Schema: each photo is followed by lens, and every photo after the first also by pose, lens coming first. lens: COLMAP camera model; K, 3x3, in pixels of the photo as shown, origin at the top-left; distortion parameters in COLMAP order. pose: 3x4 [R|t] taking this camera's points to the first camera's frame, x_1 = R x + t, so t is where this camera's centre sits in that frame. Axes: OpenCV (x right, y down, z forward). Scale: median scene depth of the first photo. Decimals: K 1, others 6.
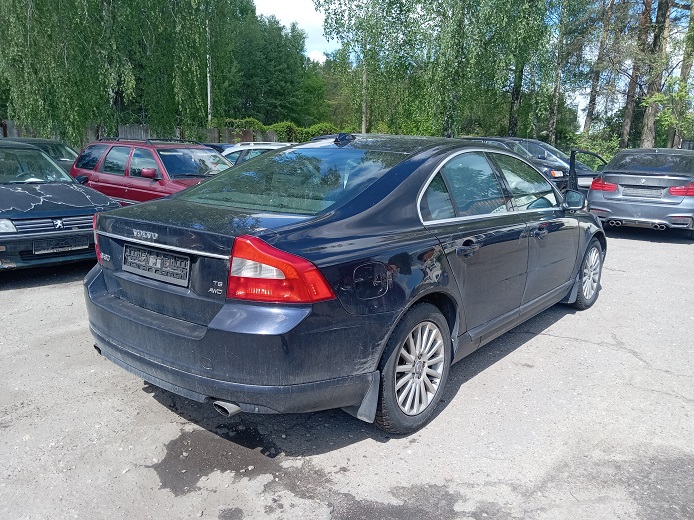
lens RADIAL K [[566.6, 0, 347.0], [0, 566.6, 260.0], [0, 0, 1]] dist [-0.000792, -0.000100]
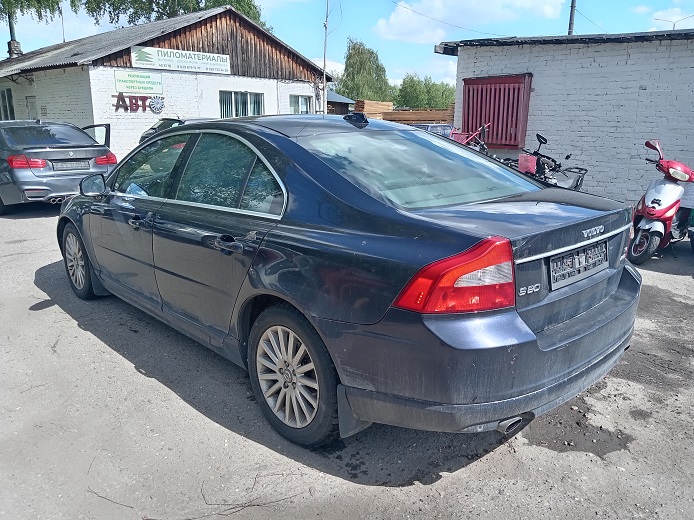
lens RADIAL K [[566.6, 0, 347.0], [0, 566.6, 260.0], [0, 0, 1]] dist [-0.000792, -0.000100]
pose [[0.120079, -0.258562, 0.958502, -1.013650], [0.201792, 0.951690, 0.231445, -0.231020], [-0.972040, 0.165627, 0.166453, 0.968125]]
